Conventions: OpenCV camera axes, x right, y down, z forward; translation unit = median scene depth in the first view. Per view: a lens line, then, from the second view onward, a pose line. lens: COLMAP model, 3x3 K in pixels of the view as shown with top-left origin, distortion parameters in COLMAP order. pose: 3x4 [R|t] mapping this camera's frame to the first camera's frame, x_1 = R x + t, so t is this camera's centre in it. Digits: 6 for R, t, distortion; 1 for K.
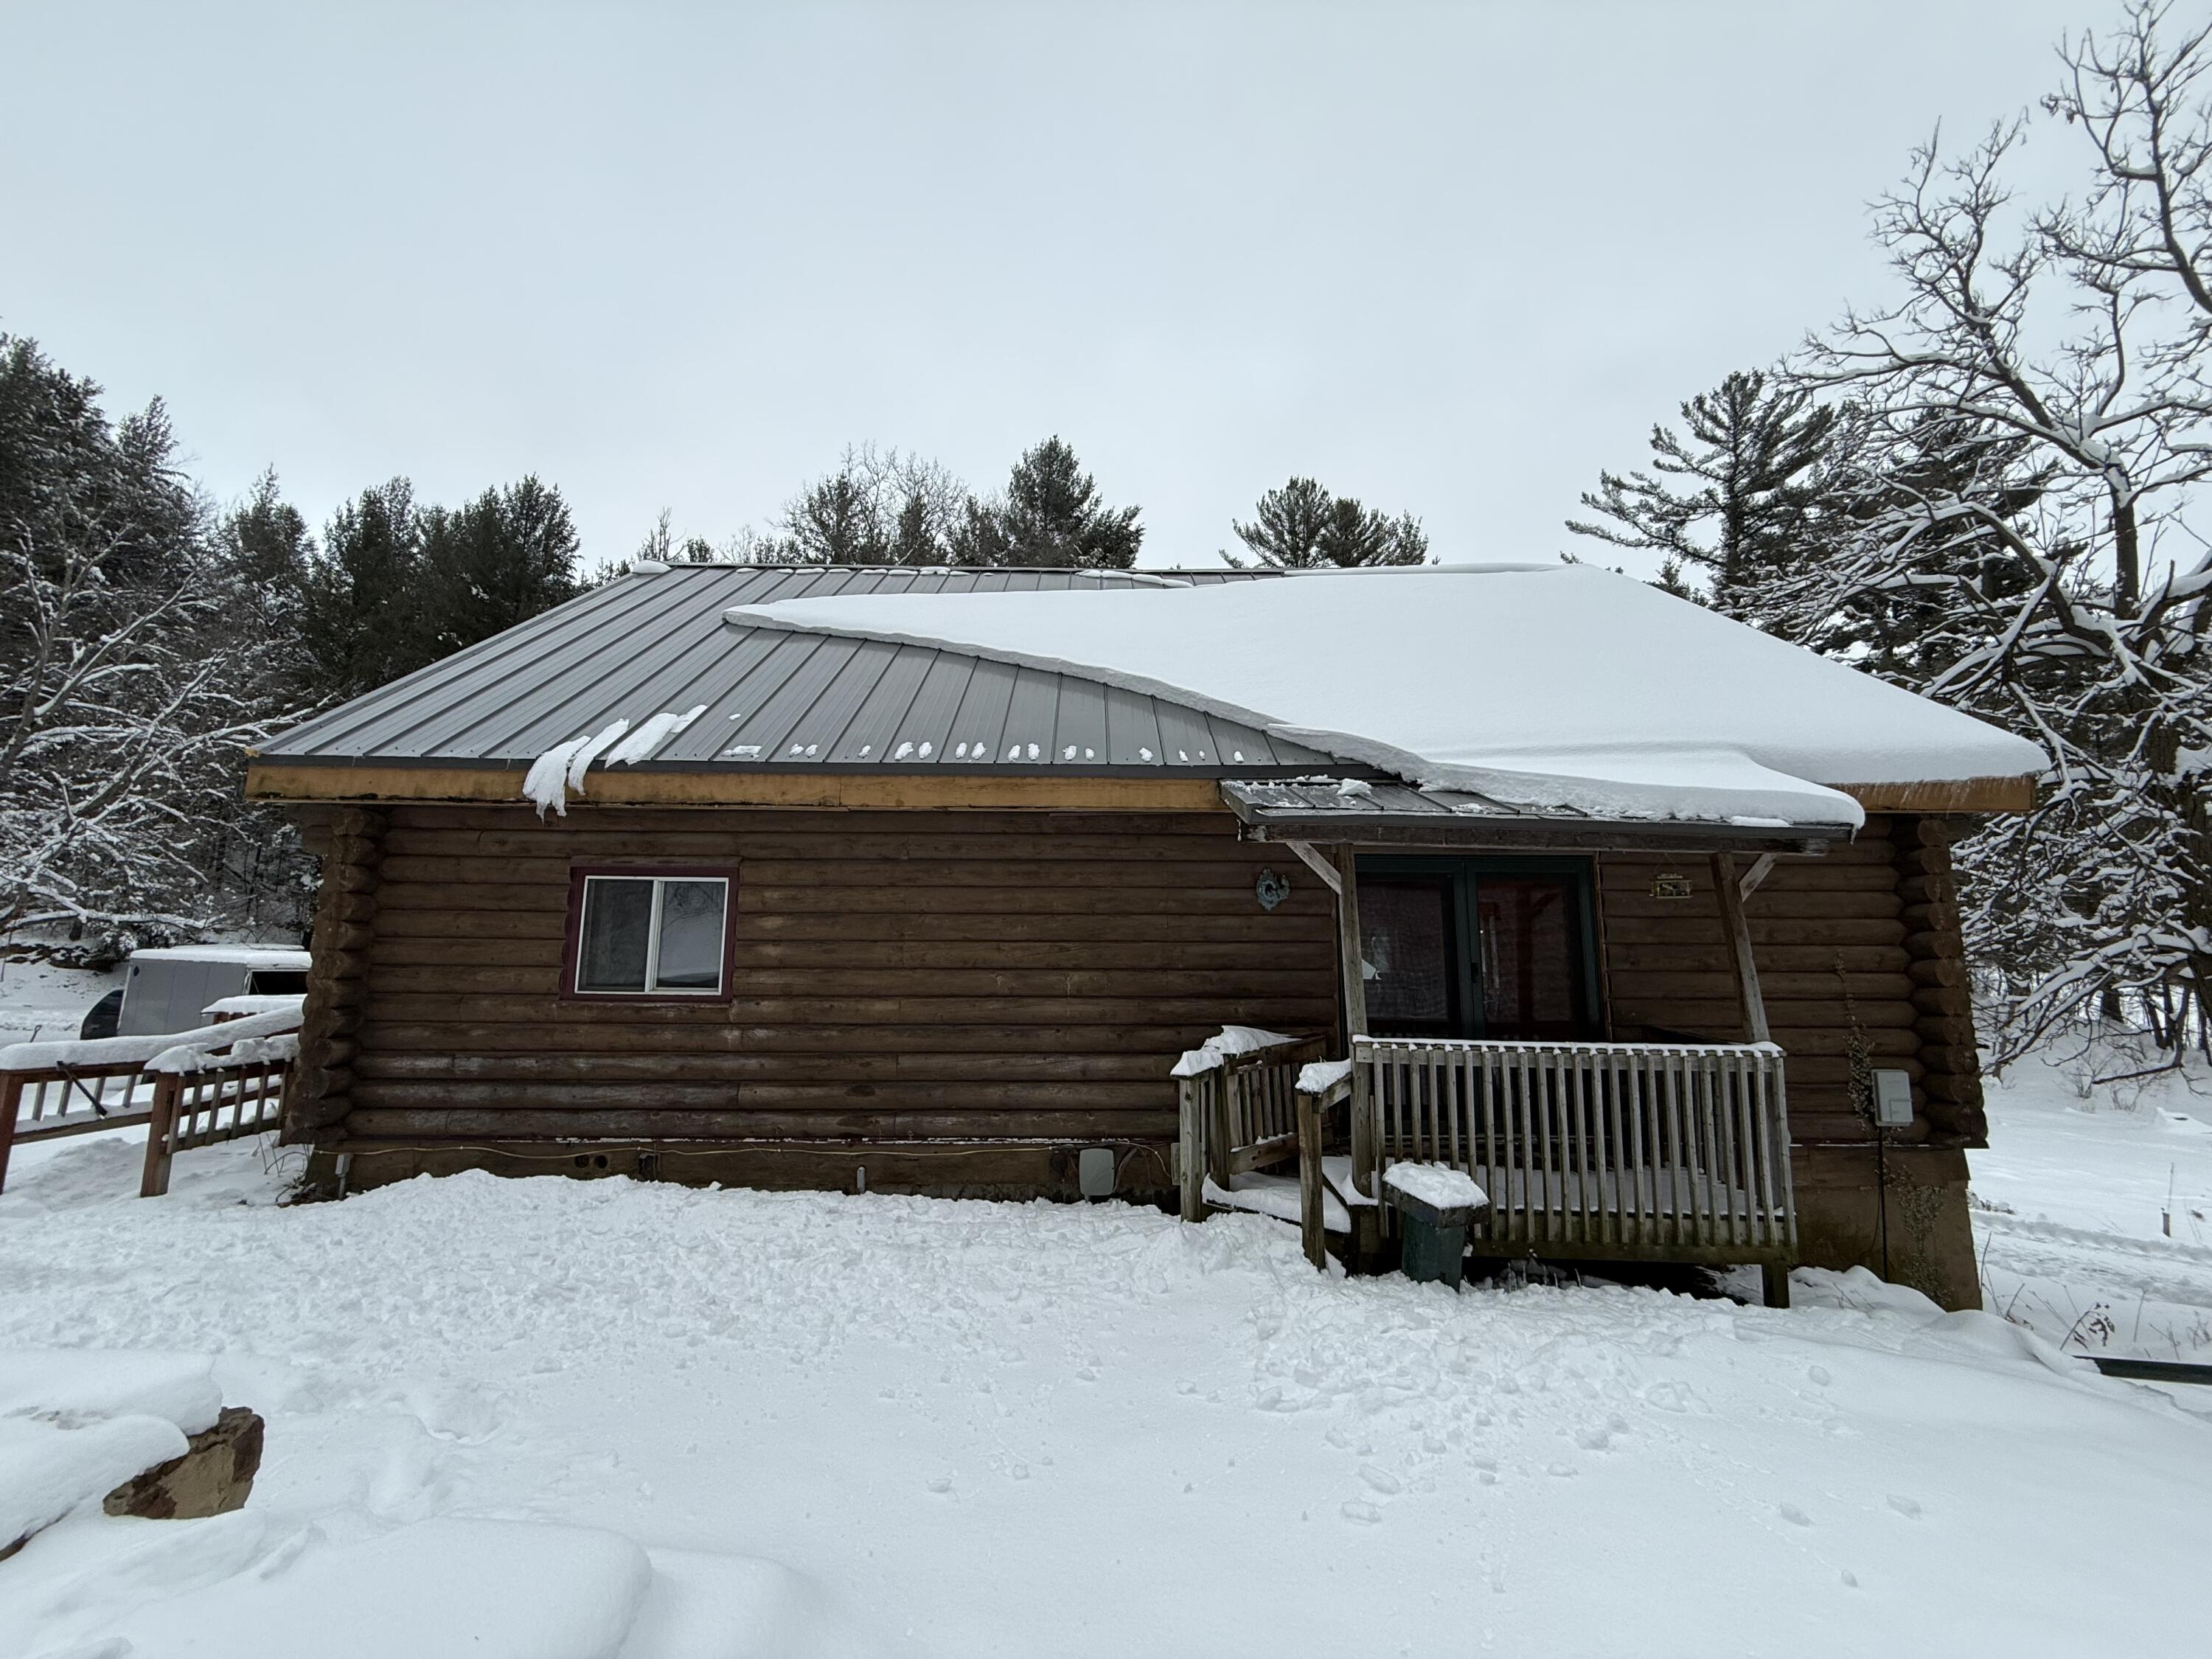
lens RADIAL K [[873.1, 0, 1106.8], [0, 873.1, 833.4], [0, 0, 1]] dist [-0.001045, -0.000123]
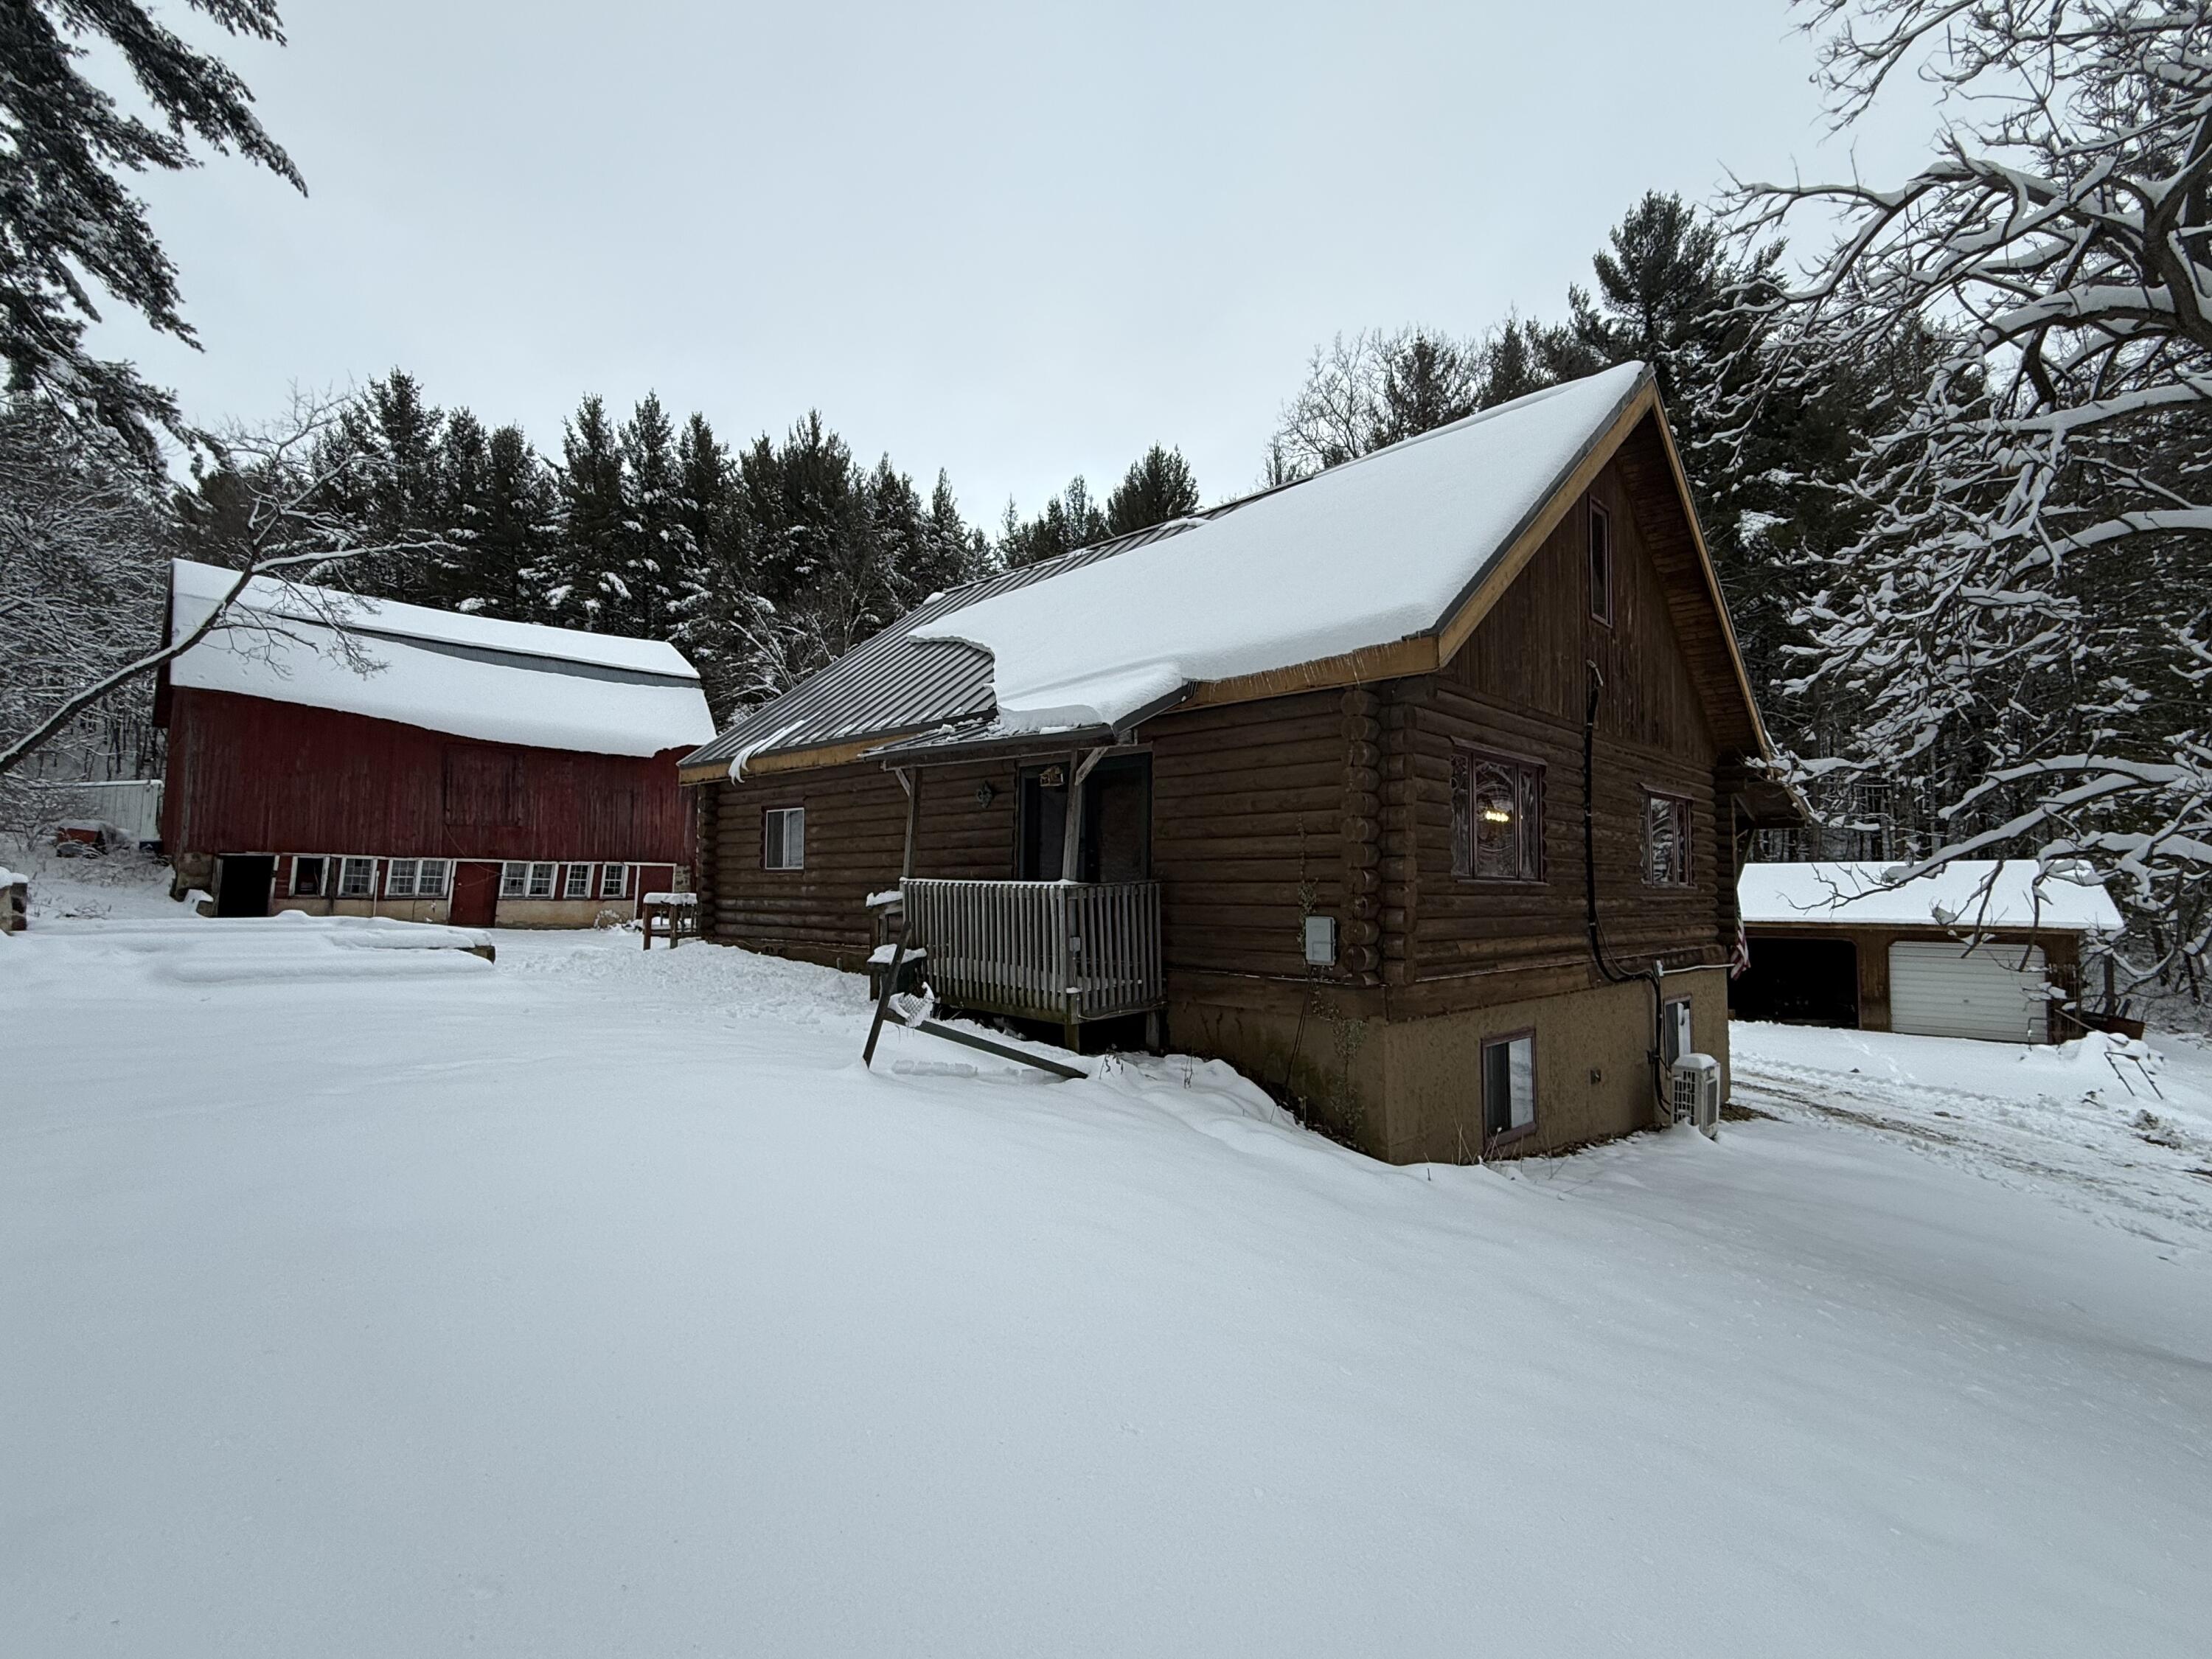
lens RADIAL K [[1040.2, 0, 1101.4], [0, 1040.2, 828.1], [0, 0, 1]] dist [-0.004315, -0.000319]
pose [[0.710881, -0.043207, -0.701984, 1.626802], [0.098996, 0.994321, 0.039050, 0.072681], [0.696310, -0.097254, 0.711122, -0.154422]]
